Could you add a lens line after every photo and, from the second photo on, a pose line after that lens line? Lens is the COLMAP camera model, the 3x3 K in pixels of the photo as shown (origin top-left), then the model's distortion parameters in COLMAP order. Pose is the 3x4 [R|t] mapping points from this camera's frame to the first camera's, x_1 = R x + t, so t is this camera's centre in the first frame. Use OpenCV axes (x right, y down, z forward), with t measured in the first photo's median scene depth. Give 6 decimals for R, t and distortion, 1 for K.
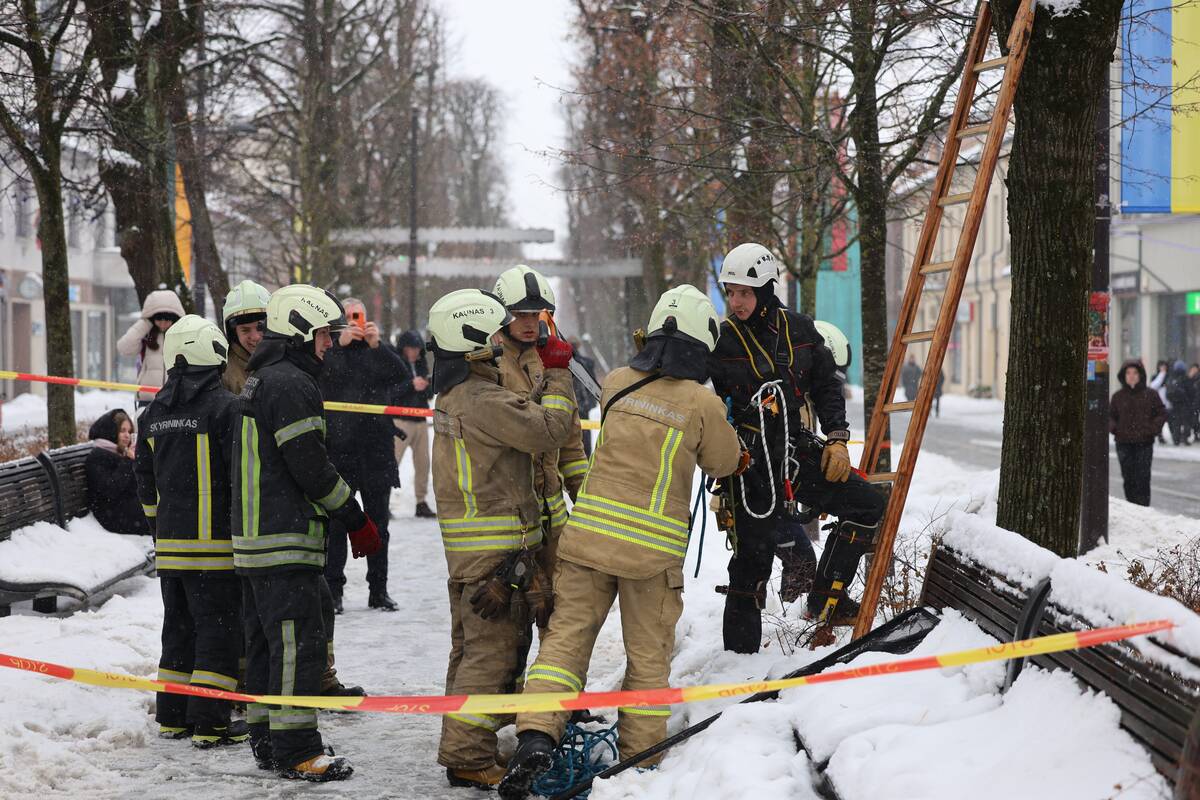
lens RADIAL K [[2412.1, 0, 578.7], [0, 2412.1, 402.2], [0, 0, 1]] dist [-0.026961, 0.340625]
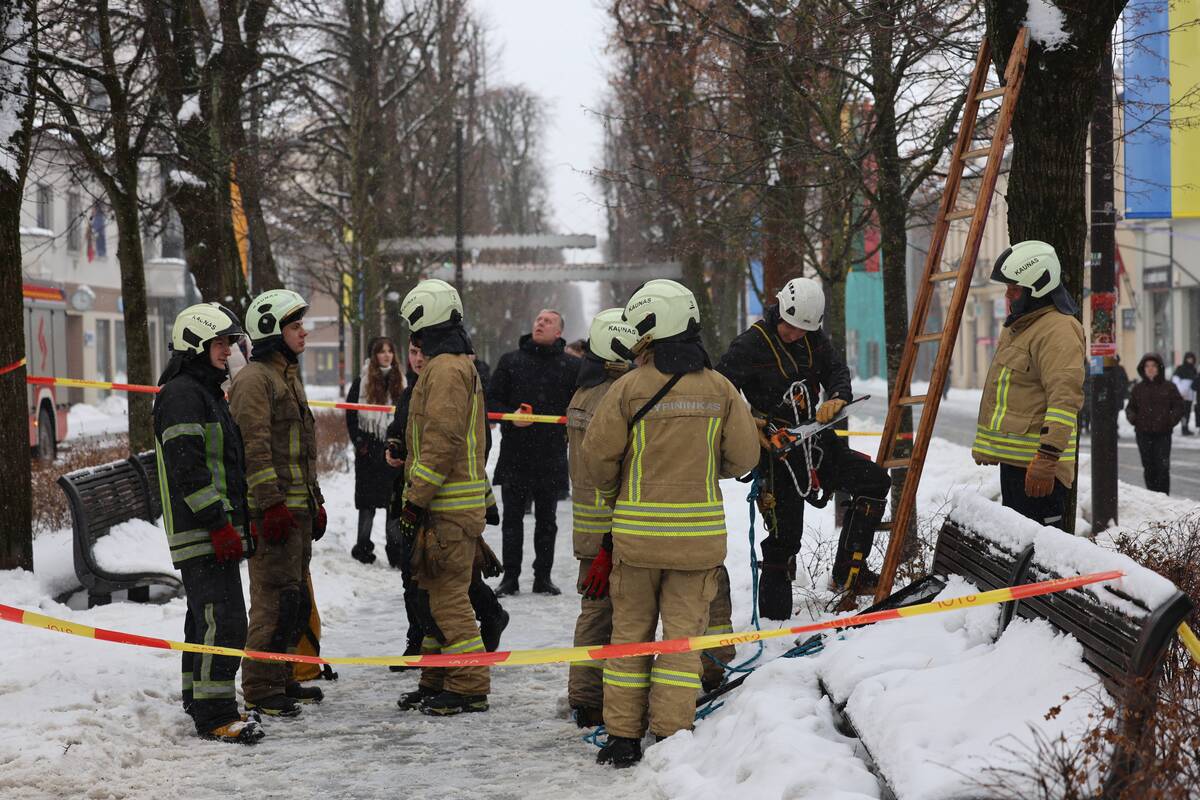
lens RADIAL K [[2412.1, 0, 578.7], [0, 2412.1, 402.2], [0, 0, 1]] dist [-0.026961, 0.340625]
pose [[0.999734, -0.015404, -0.017178, -0.001507], [0.015392, 0.999881, -0.000809, 0.000532], [0.017188, 0.000544, 0.999852, -0.055821]]
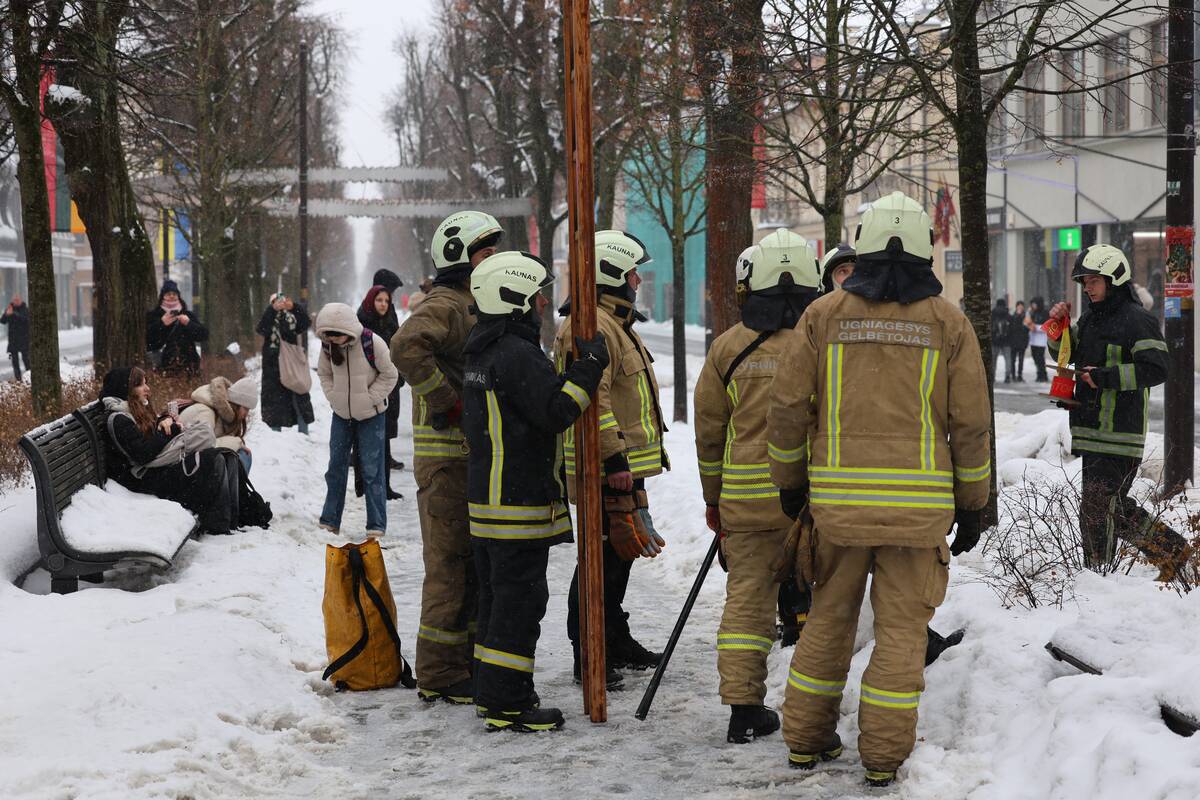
lens RADIAL K [[2411.5, 0, 600.0], [0, 2411.5, 400.0], [0, 0, 1]] dist [0.003031, -0.256056]
pose [[0.995841, -0.015091, 0.089852, -0.069919], [0.012989, 0.999629, 0.023934, -0.001436], [-0.090180, -0.022667, 0.995667, 0.040340]]
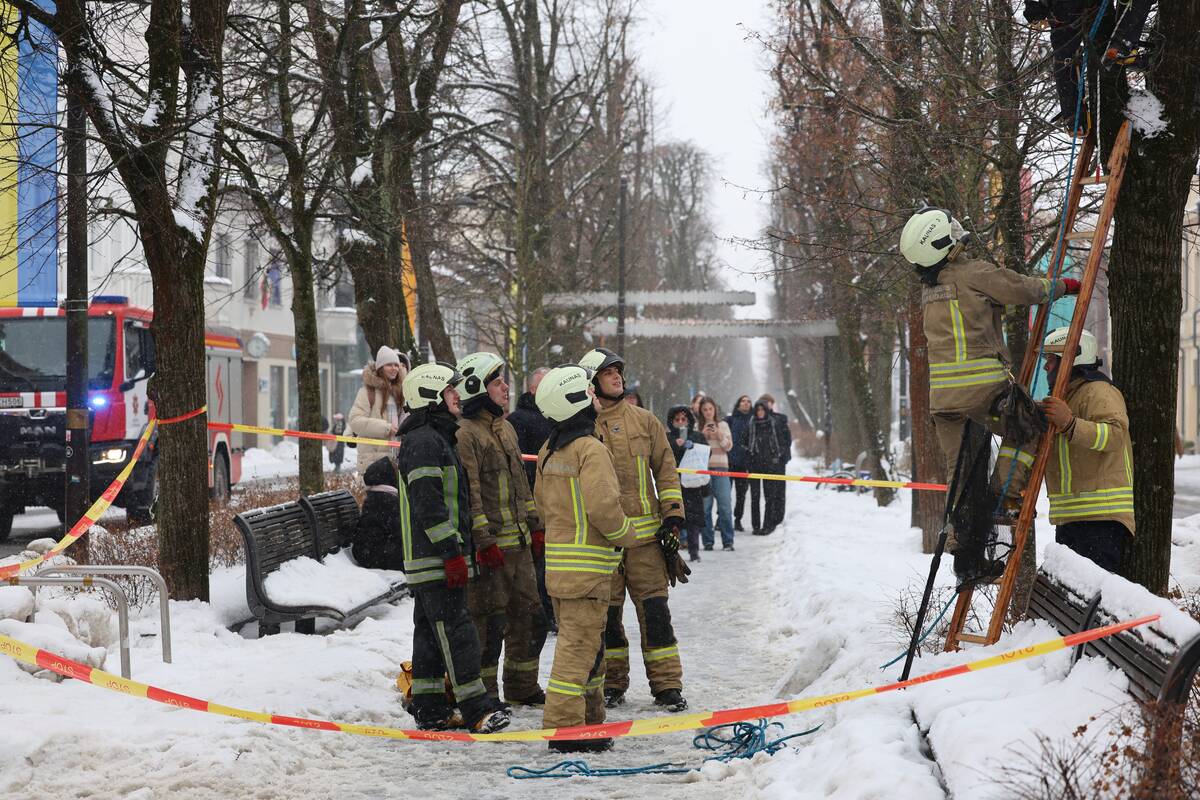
lens RADIAL K [[2412.1, 0, 578.7], [0, 2412.1, 402.2], [0, 0, 1]] dist [-0.026961, 0.340625]
pose [[0.996231, 0.000398, -0.086735, 0.008359], [-0.002363, 0.999743, -0.022554, 0.000416], [0.086704, 0.022674, 0.995976, -0.102564]]
